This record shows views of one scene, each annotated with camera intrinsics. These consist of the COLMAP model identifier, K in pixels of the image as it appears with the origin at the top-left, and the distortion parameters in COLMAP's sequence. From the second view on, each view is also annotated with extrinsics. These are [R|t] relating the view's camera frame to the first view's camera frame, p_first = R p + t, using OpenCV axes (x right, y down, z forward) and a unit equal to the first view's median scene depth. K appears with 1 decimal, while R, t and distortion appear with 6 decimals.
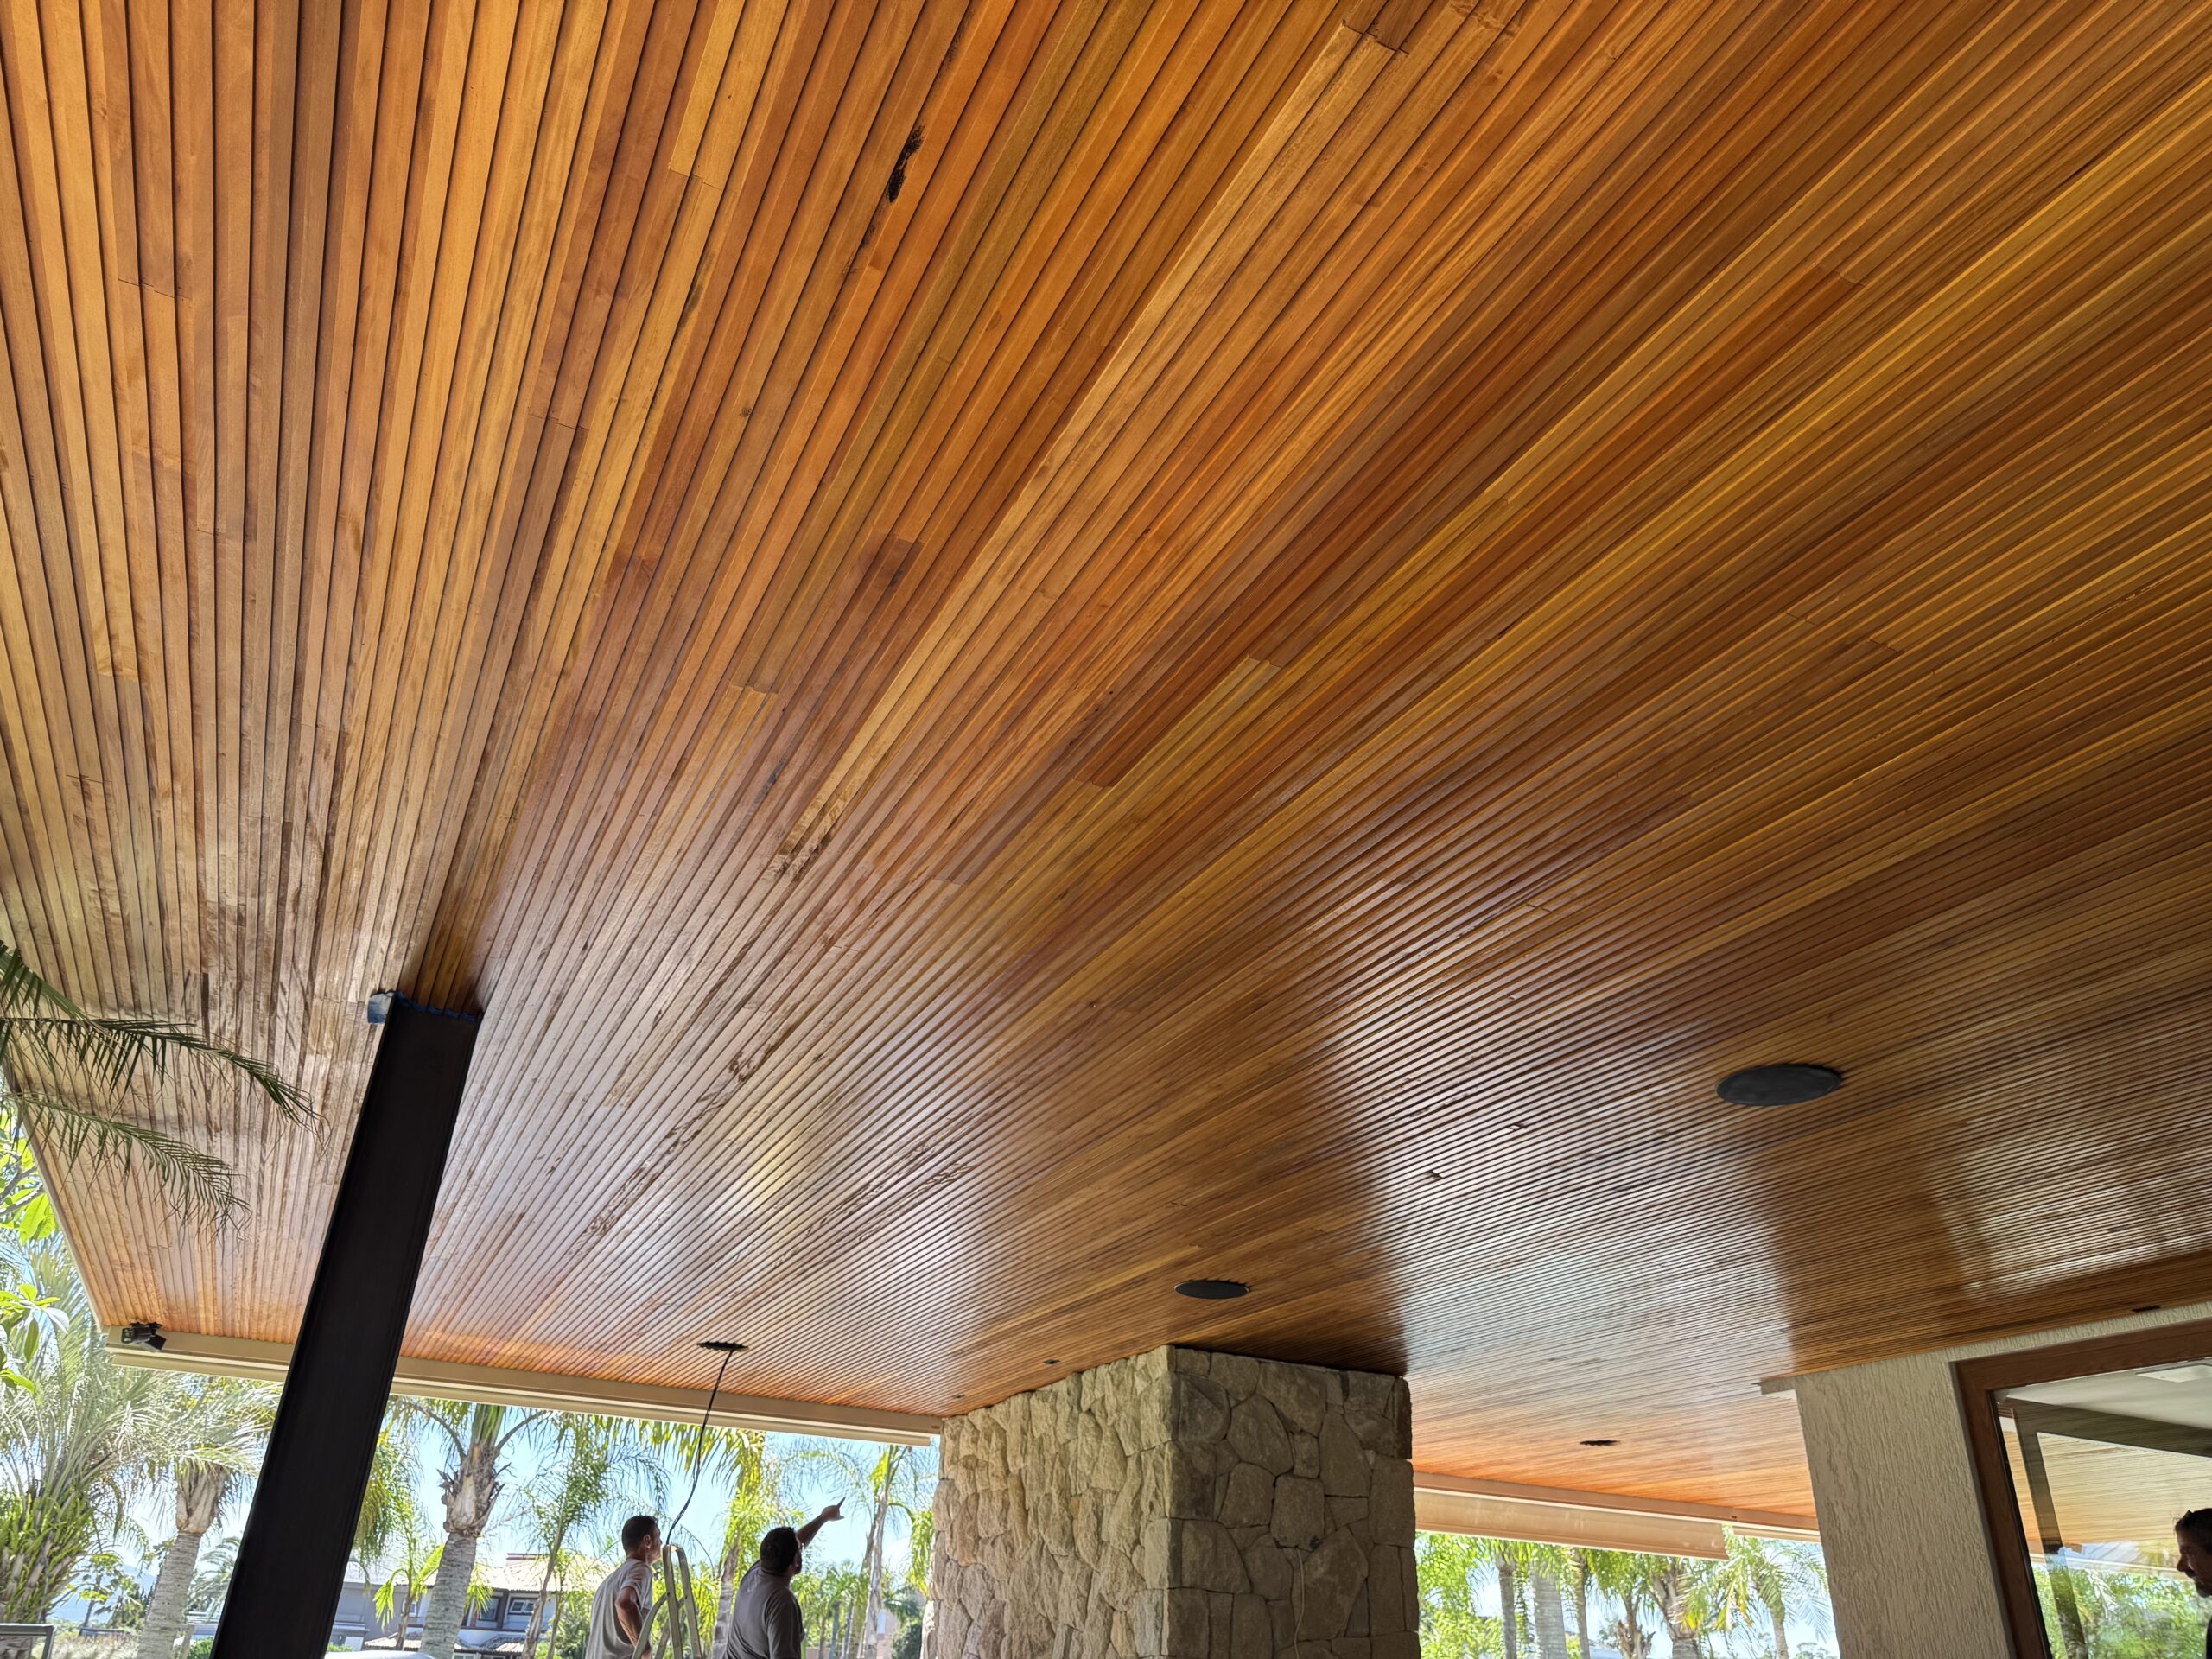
lens RADIAL K [[1593.7, 0, 1109.9], [0, 1593.7, 844.1], [0, 0, 1]] dist [0.037362, -0.032123]
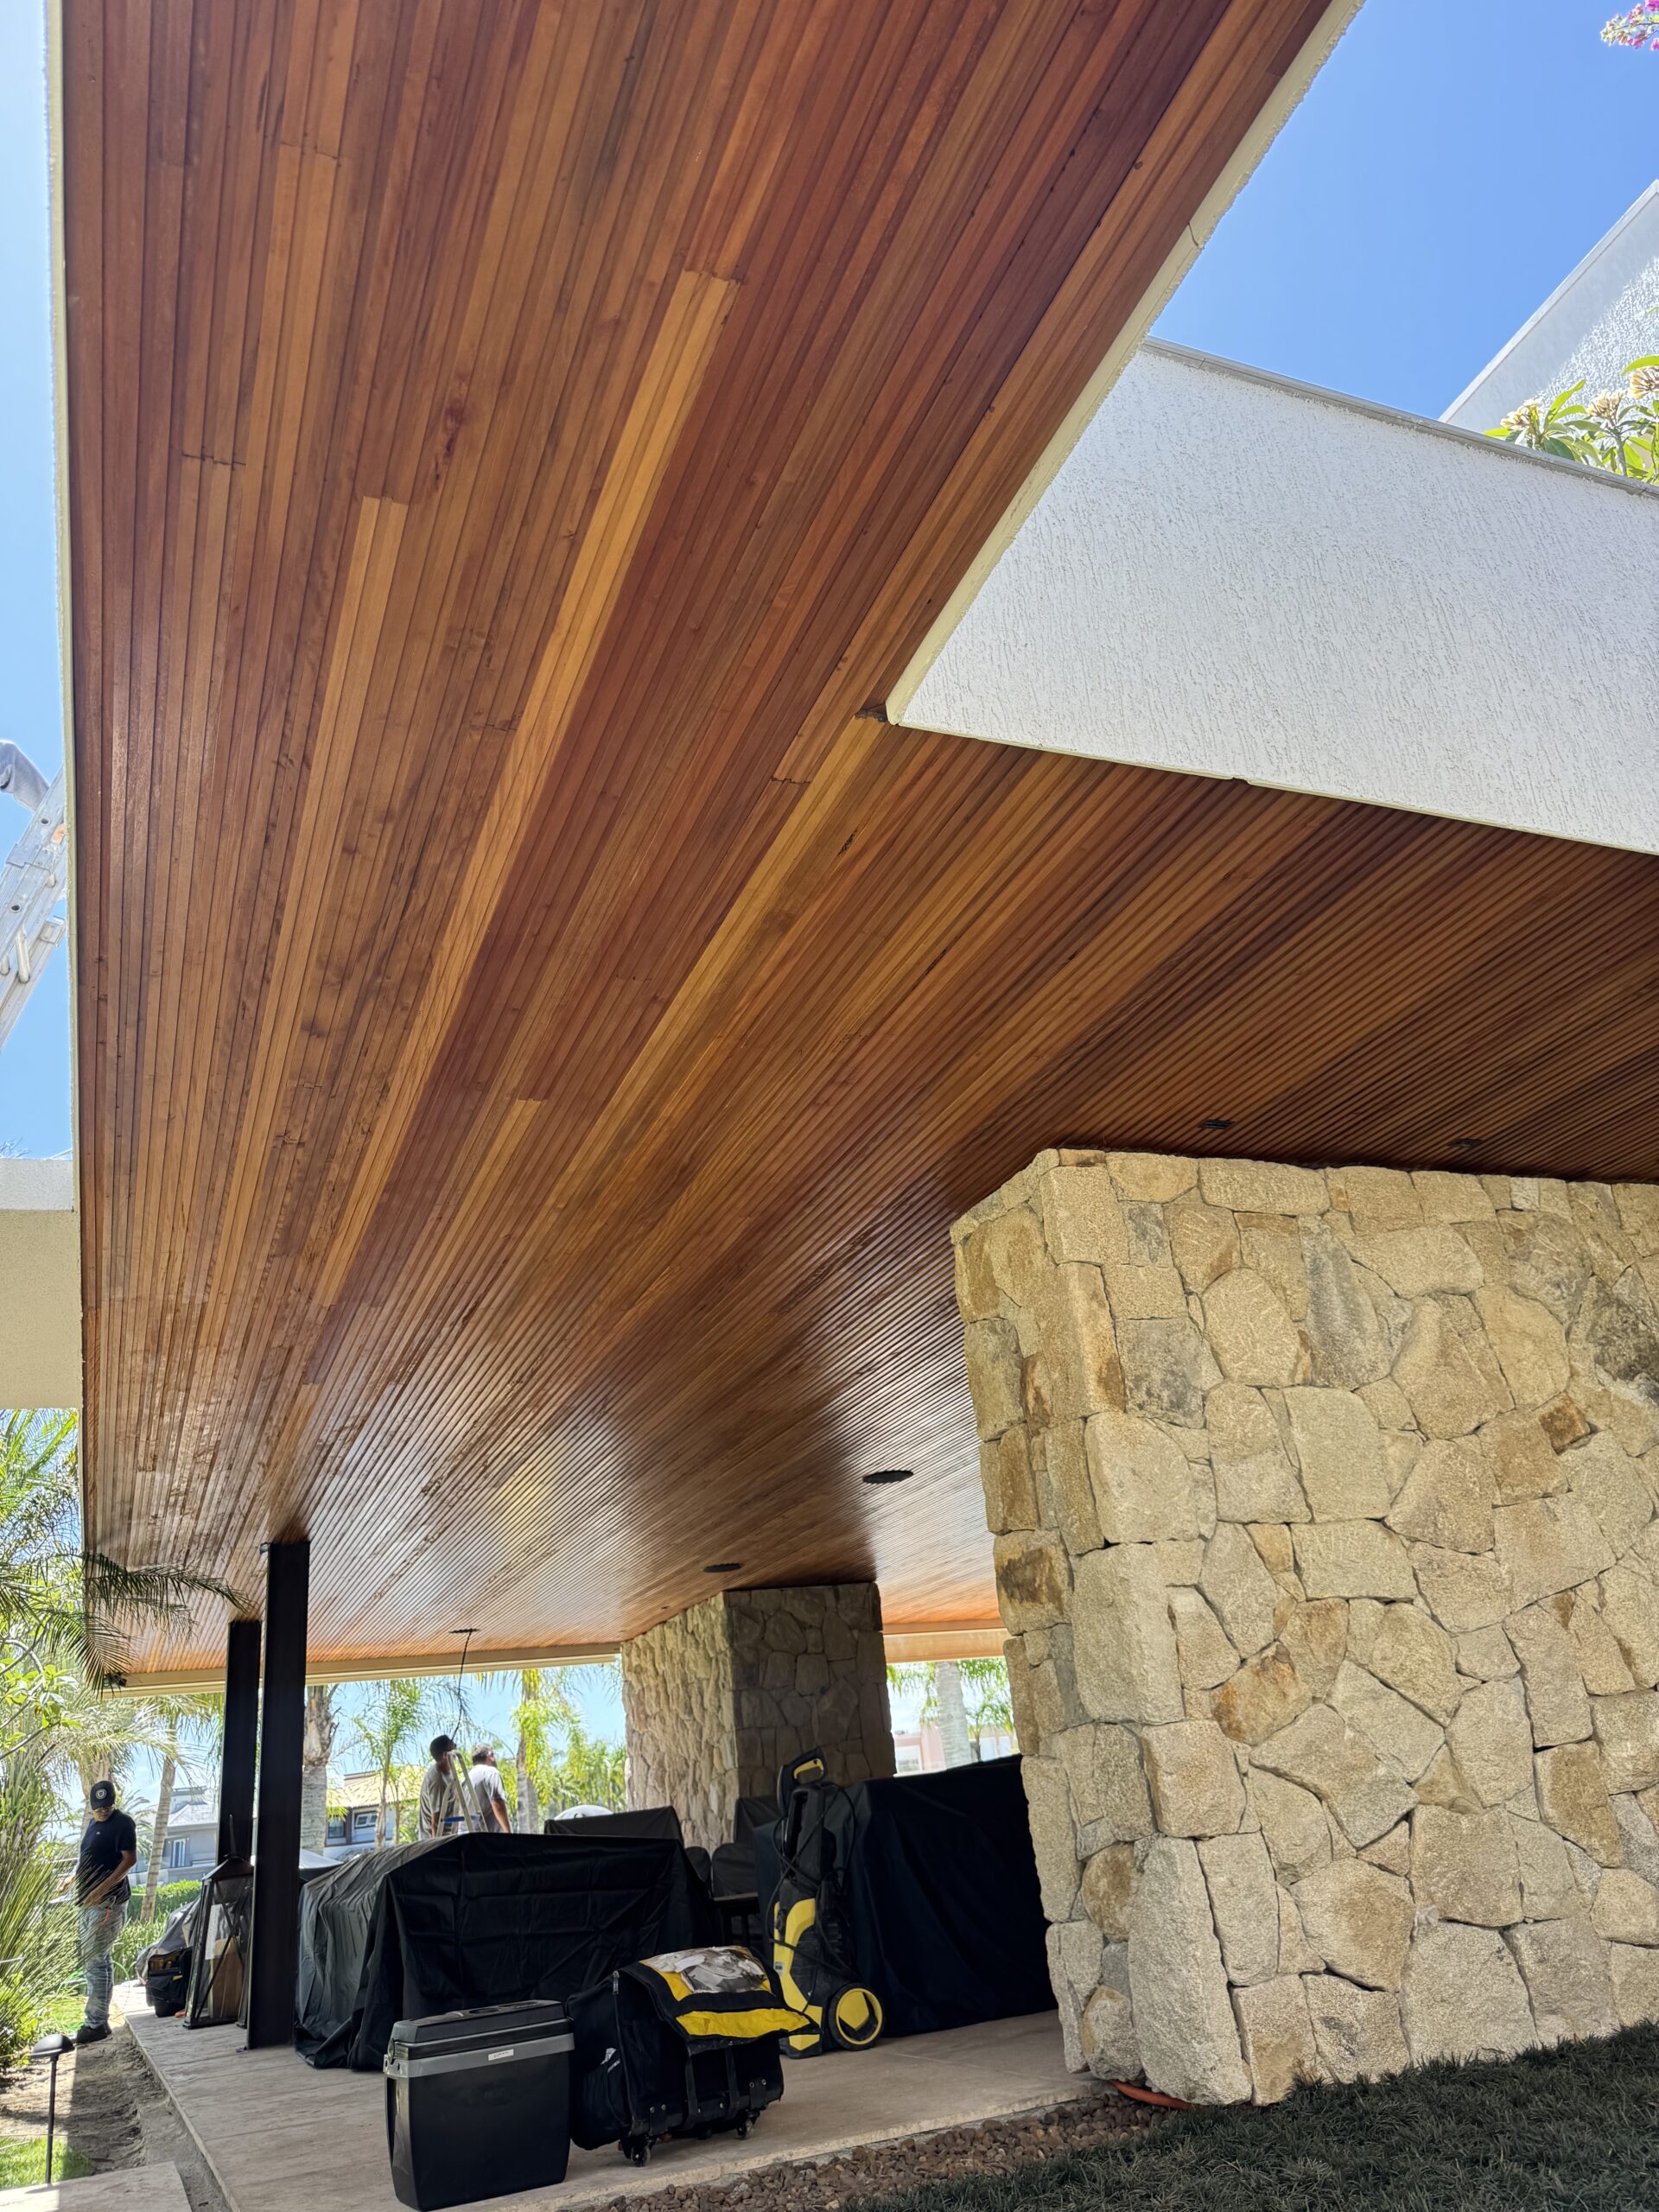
lens RADIAL K [[1554.2, 0, 825.1], [0, 1554.2, 1117.5], [0, 0, 1]] dist [0.080391, -0.135680]
pose [[0.987412, -0.158133, 0.003514, 0.306386], [0.157553, 0.985267, 0.066534, -0.387330], [-0.013983, -0.065143, 0.997778, -0.878463]]
